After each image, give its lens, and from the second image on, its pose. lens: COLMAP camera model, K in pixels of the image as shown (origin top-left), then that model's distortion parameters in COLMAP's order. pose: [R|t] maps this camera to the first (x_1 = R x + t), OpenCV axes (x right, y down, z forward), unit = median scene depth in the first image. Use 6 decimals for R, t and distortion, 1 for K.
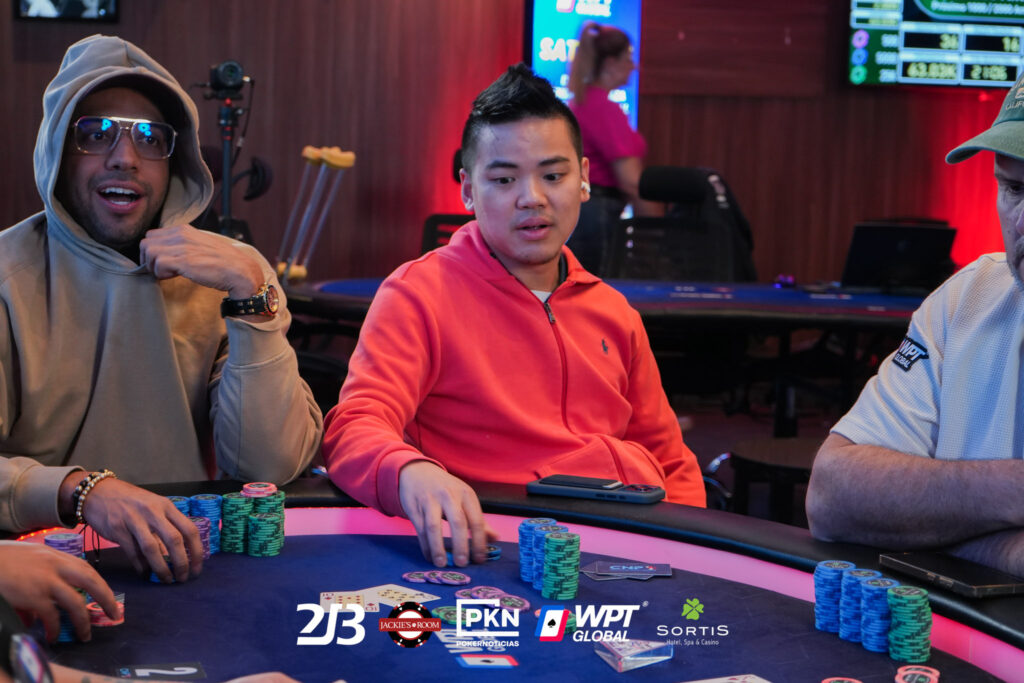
lens RADIAL K [[1798.9, 0, 529.2], [0, 1798.9, 380.7], [0, 0, 1]] dist [-0.016593, 0.000000]
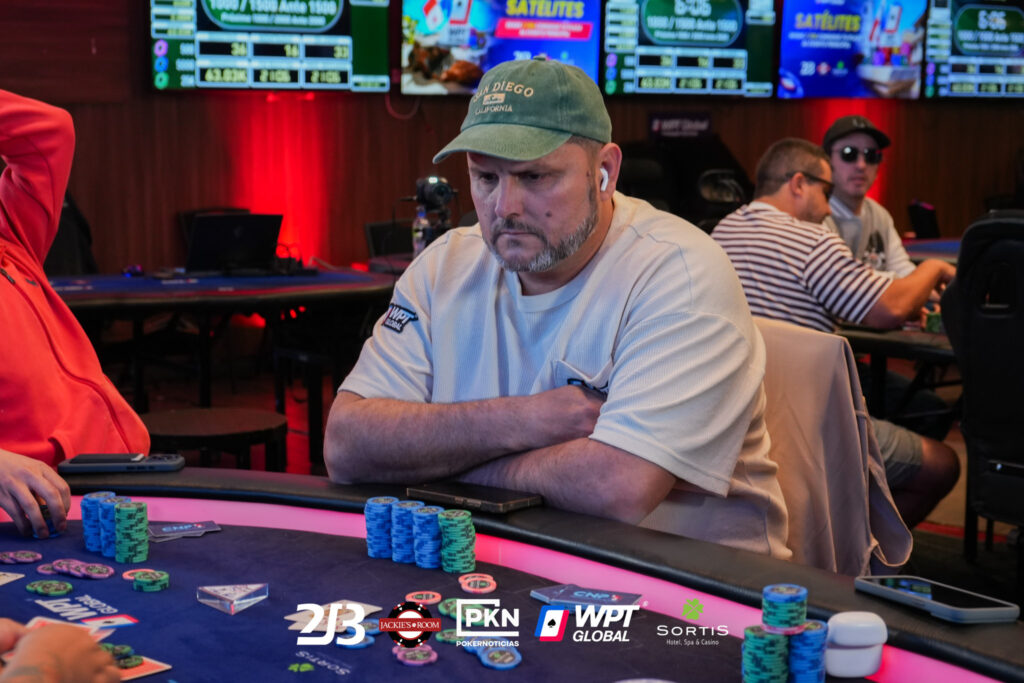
lens RADIAL K [[1625.8, 0, 502.2], [0, 1625.8, 318.6], [0, 0, 1]] dist [0.015517, 0.000000]
pose [[0.927198, -0.076525, 0.366672, -0.125263], [0.084979, 0.996359, -0.006945, -0.001581], [-0.364806, 0.037599, 0.930324, -0.018810]]
